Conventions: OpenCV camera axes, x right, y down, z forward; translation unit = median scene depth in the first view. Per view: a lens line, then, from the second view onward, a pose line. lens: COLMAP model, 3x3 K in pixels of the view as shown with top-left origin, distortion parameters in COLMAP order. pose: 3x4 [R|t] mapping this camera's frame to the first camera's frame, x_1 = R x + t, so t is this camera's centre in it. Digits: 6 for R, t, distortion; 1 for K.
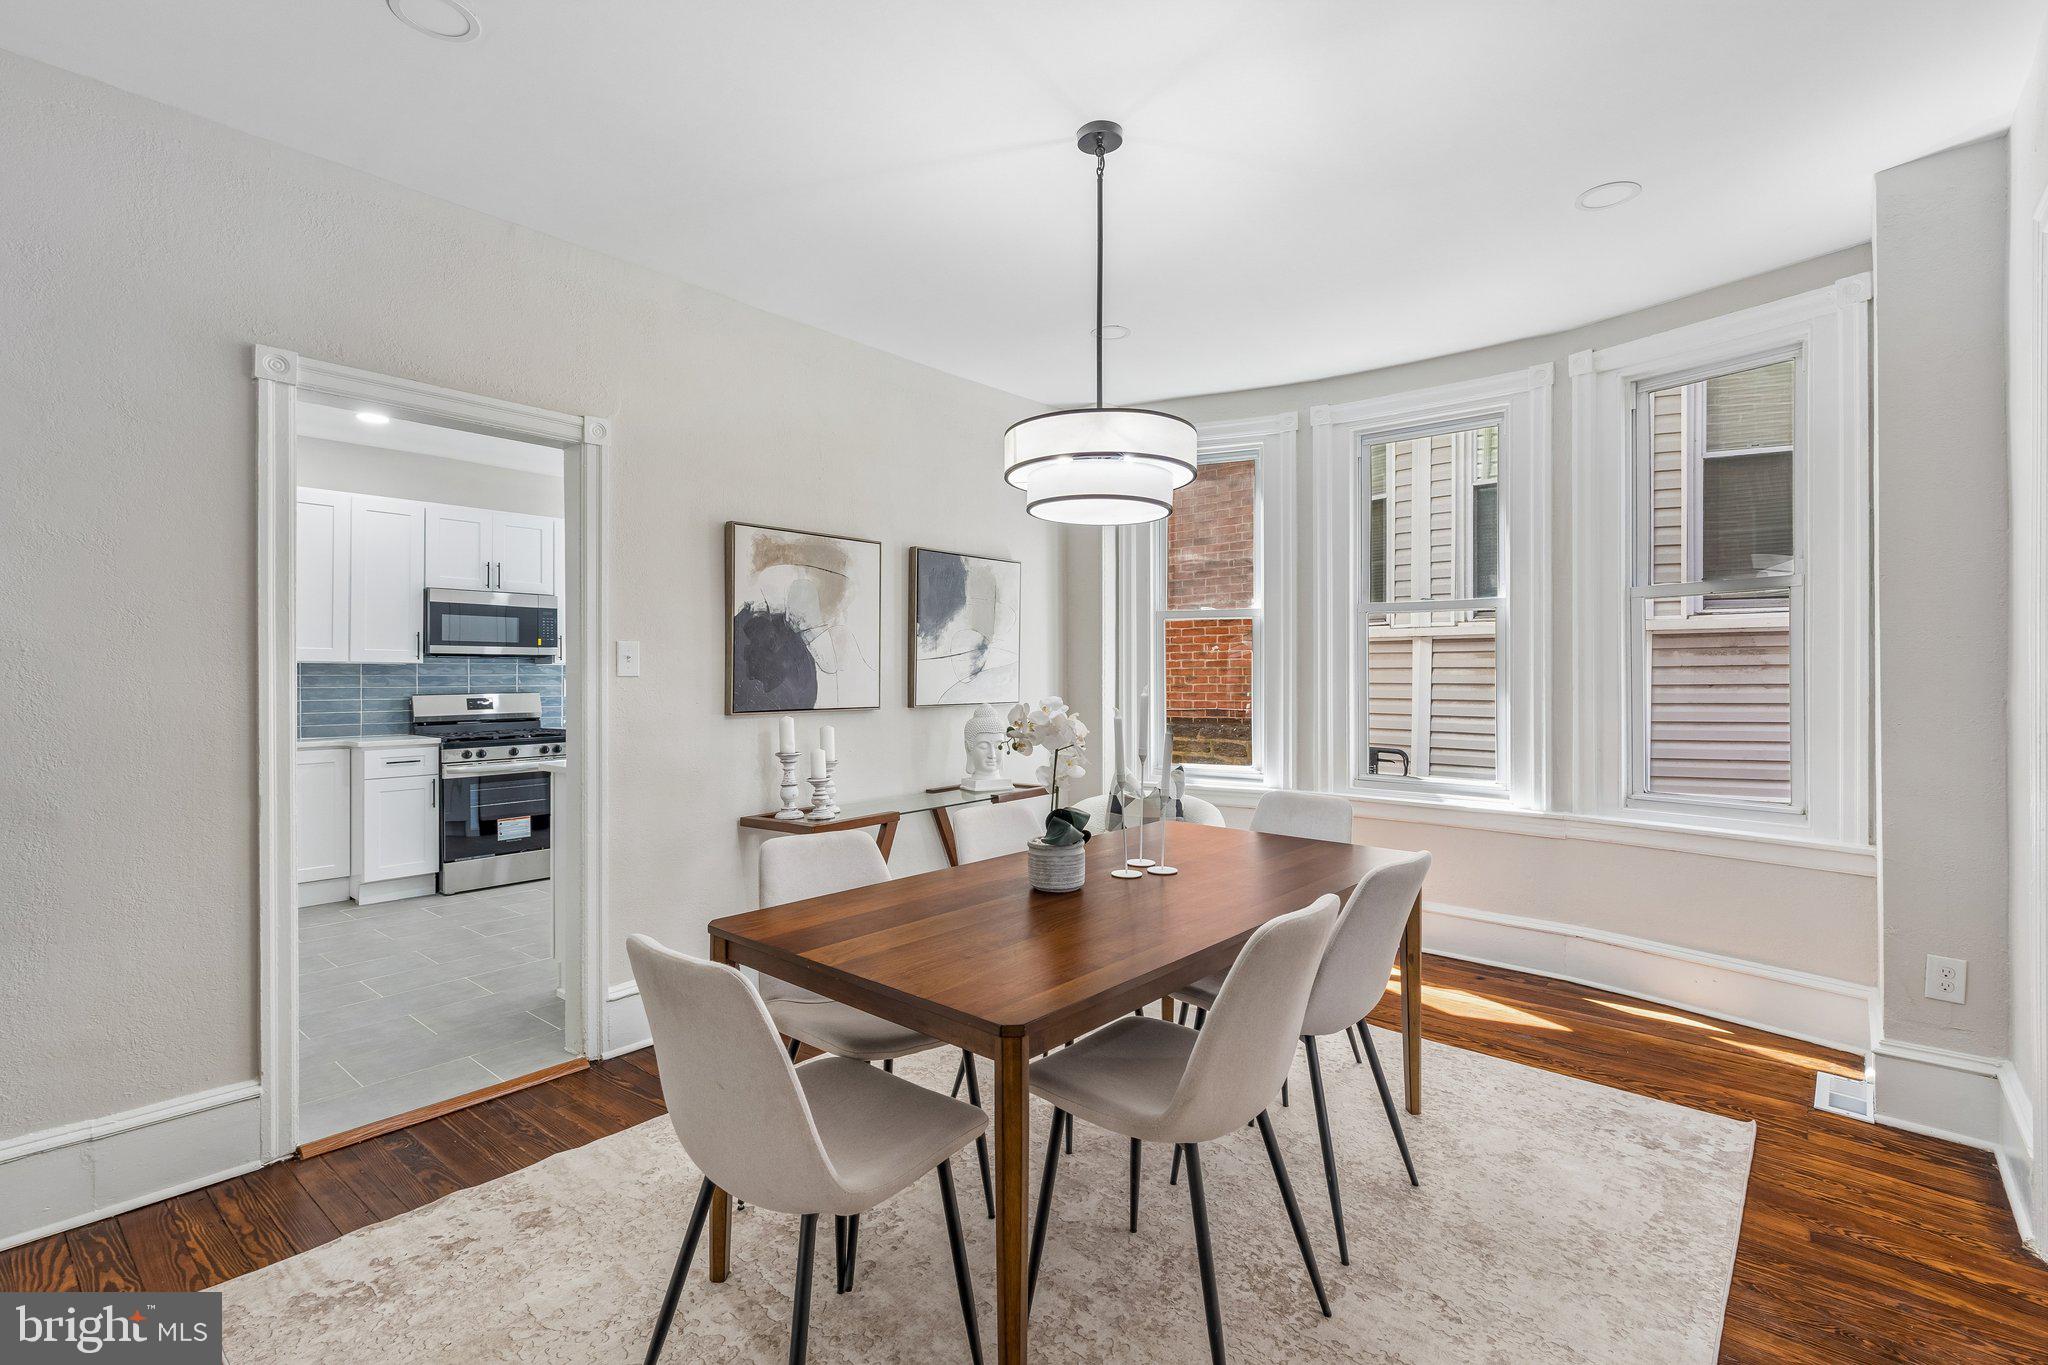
lens RADIAL K [[933.6, 0, 1034.1], [0, 933.6, 671.8], [0, 0, 1]] dist [-0.000211, -0.000194]
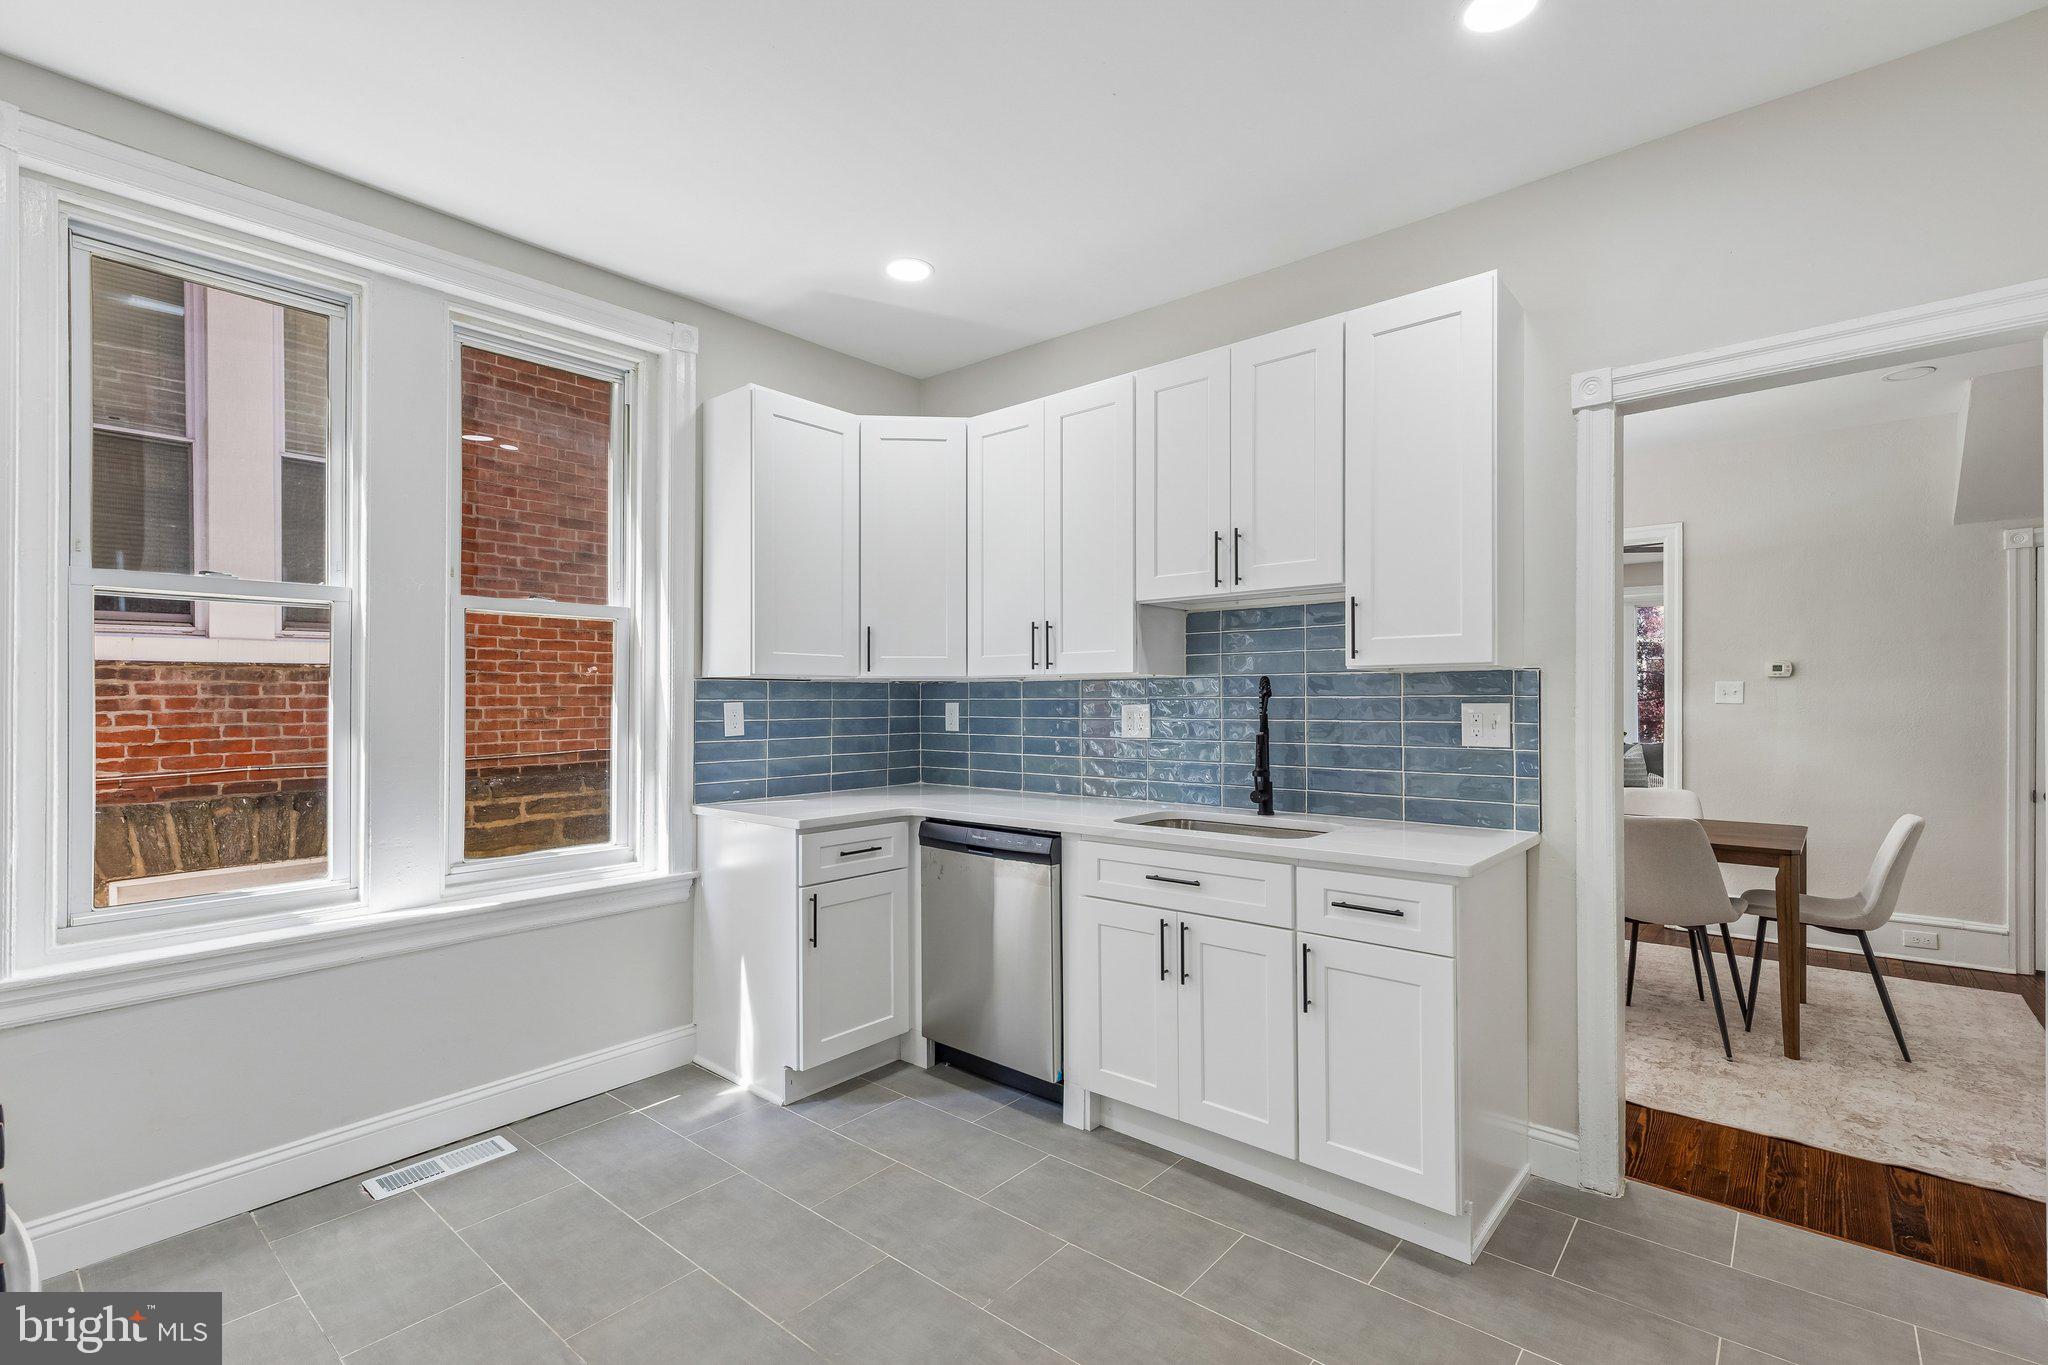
lens RADIAL K [[927.3, 0, 1017.4], [0, 927.3, 695.2], [0, 0, 1]] dist [0.003217, 0.000130]
pose [[0.007474, 0.008678, 0.999934, -0.706636], [0.001869, 0.999960, -0.008692, 0.003391], [-0.999970, 0.001934, 0.007458, 0.830710]]
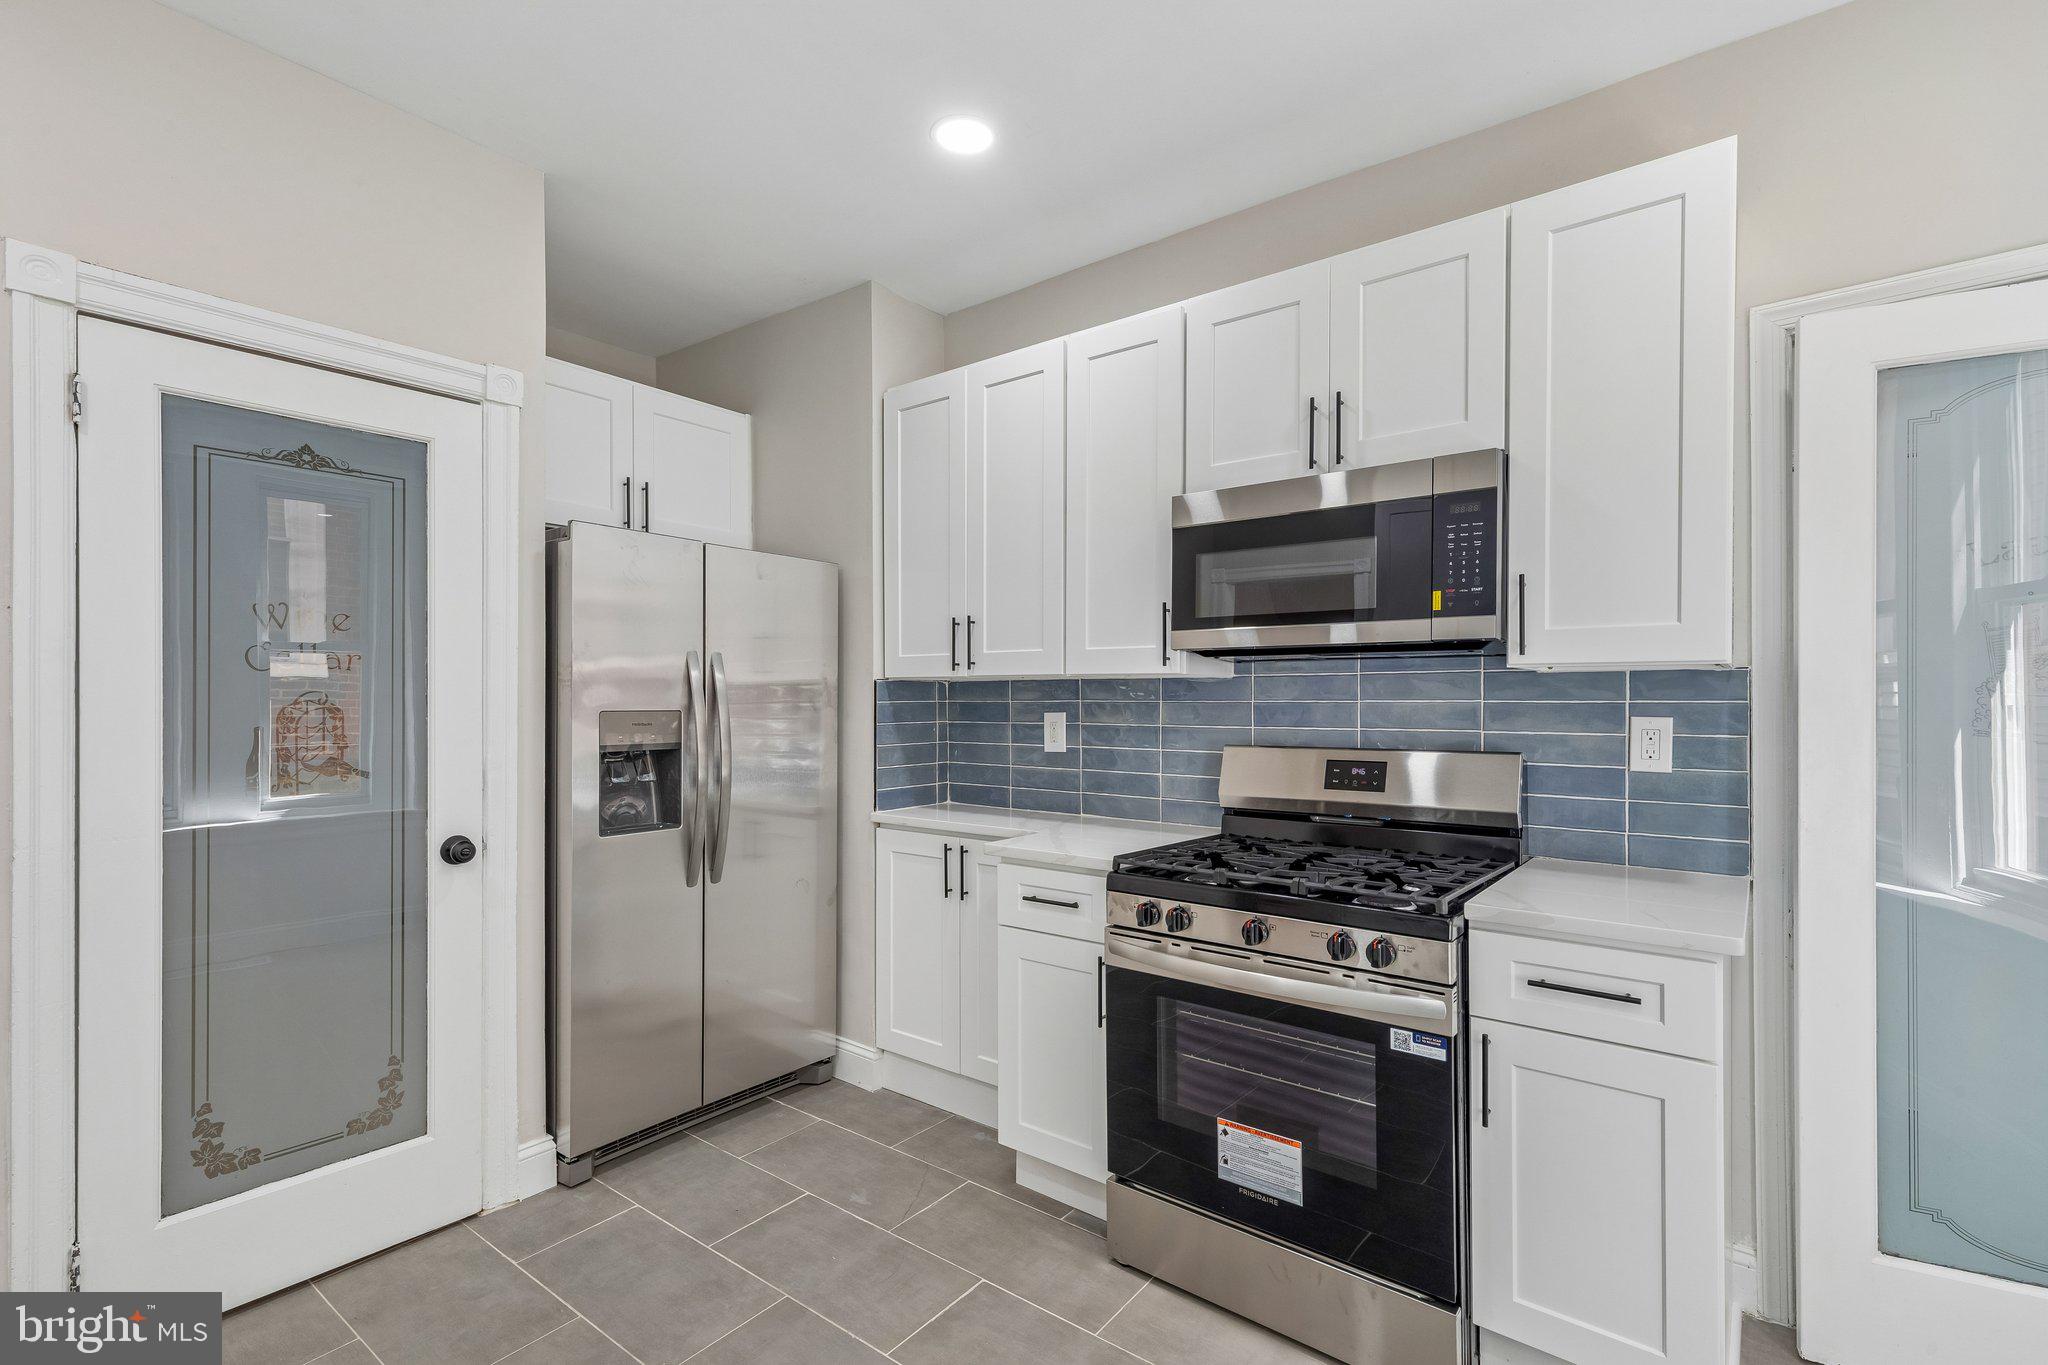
lens RADIAL K [[896.9, 0, 986.9], [0, 896.9, 704.0], [0, 0, 1]] dist [0.000075, -0.000040]
pose [[0.049194, 0.007571, -0.998761, -0.242422], [0.003155, 0.999965, 0.007736, 0.001279], [0.998784, -0.003531, 0.049168, 0.886439]]
